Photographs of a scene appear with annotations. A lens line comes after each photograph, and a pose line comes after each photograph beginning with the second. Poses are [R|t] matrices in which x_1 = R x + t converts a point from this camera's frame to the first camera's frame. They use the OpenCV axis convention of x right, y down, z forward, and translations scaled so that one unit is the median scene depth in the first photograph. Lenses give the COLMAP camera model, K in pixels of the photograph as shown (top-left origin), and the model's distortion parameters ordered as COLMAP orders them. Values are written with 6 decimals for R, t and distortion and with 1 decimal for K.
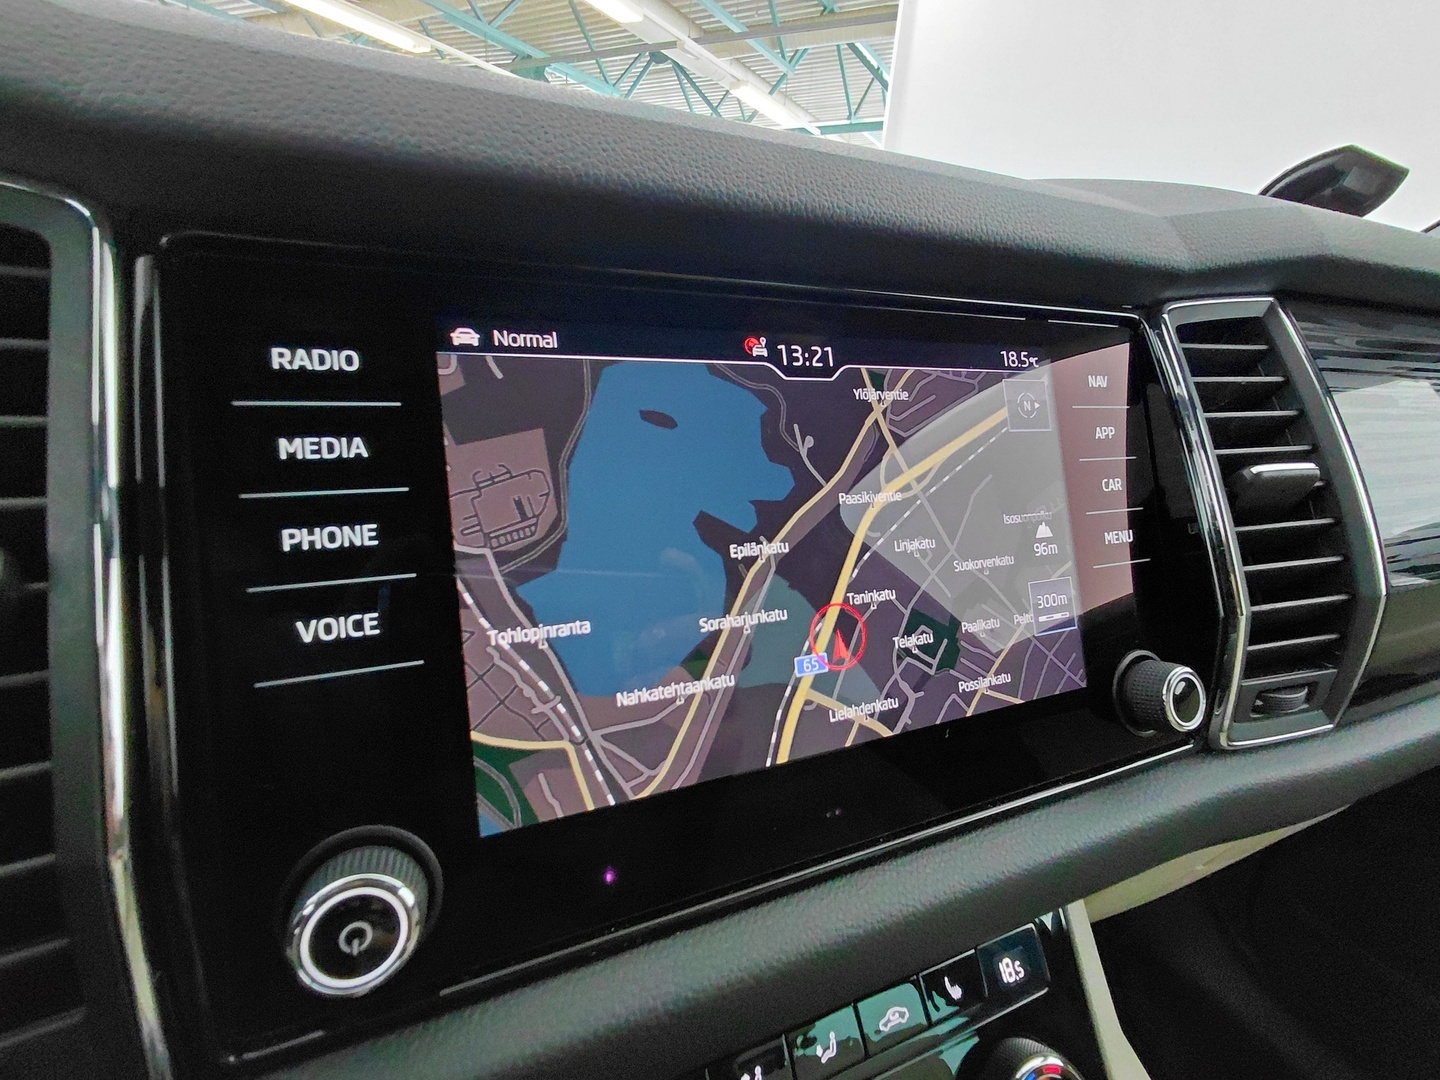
lens RADIAL K [[653.2, 0, 720.0], [0, 653.2, 540.0], [0, 0, 1]] dist [0.000191, 0.004348]
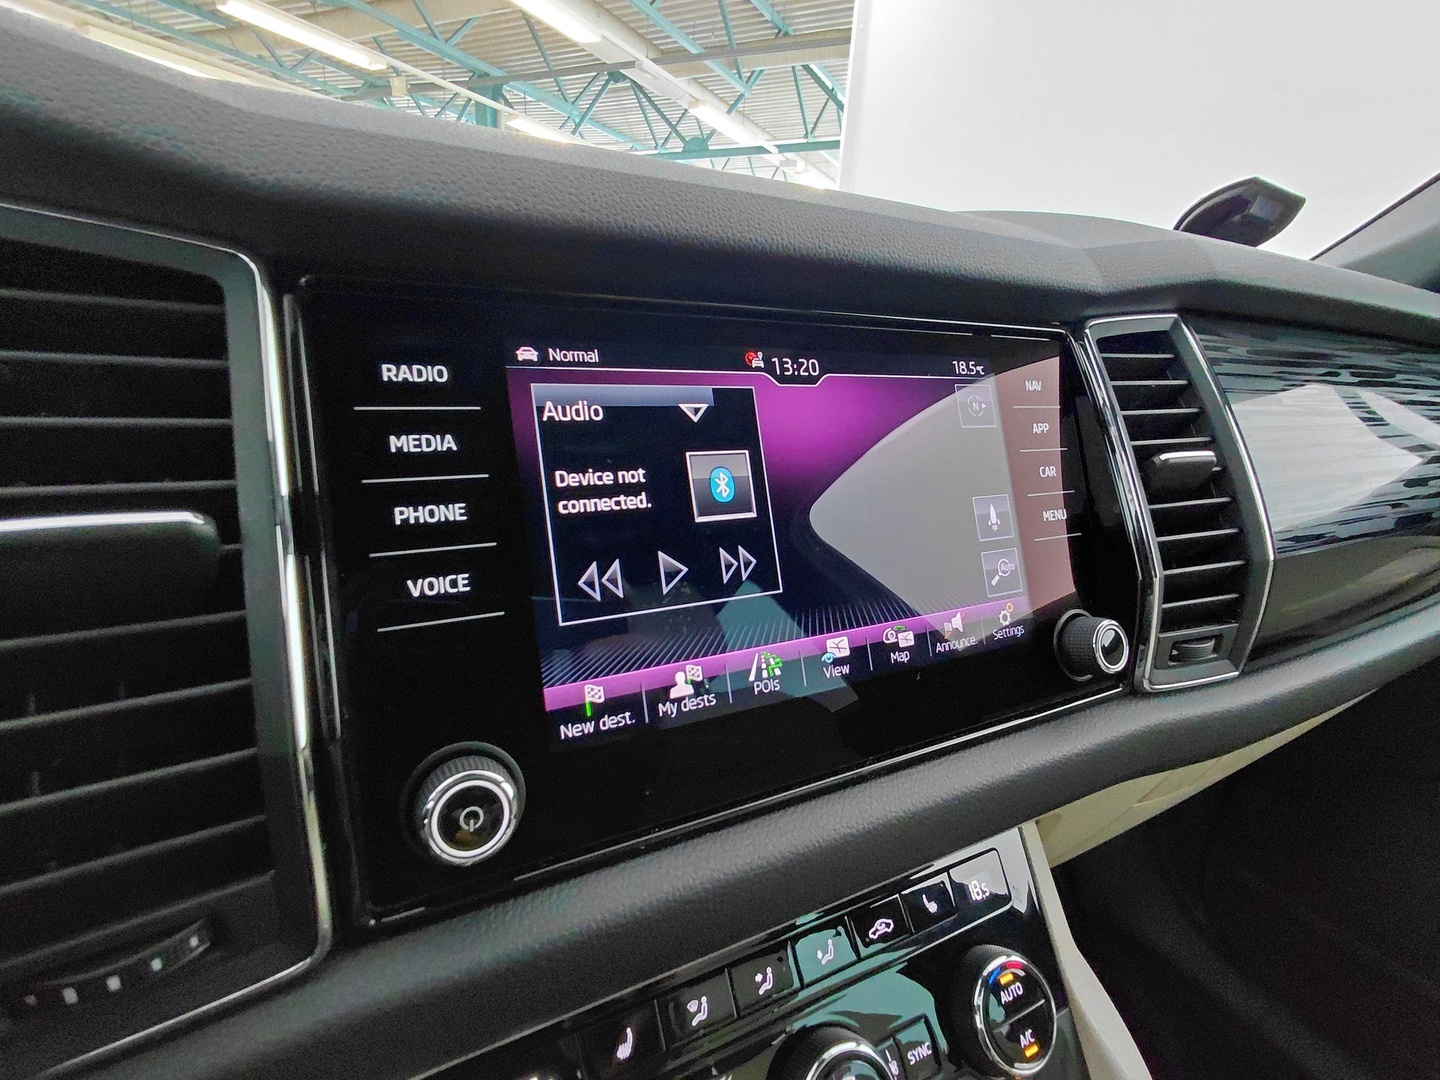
lens RADIAL K [[653.2, 0, 720.0], [0, 653.2, 540.0], [0, 0, 1]] dist [0.000191, 0.004348]
pose [[0.998580, -0.023619, 0.047753, -0.073047], [0.024559, 0.999514, -0.019189, 0.060477], [-0.047277, 0.020335, 0.998675, -0.201200]]
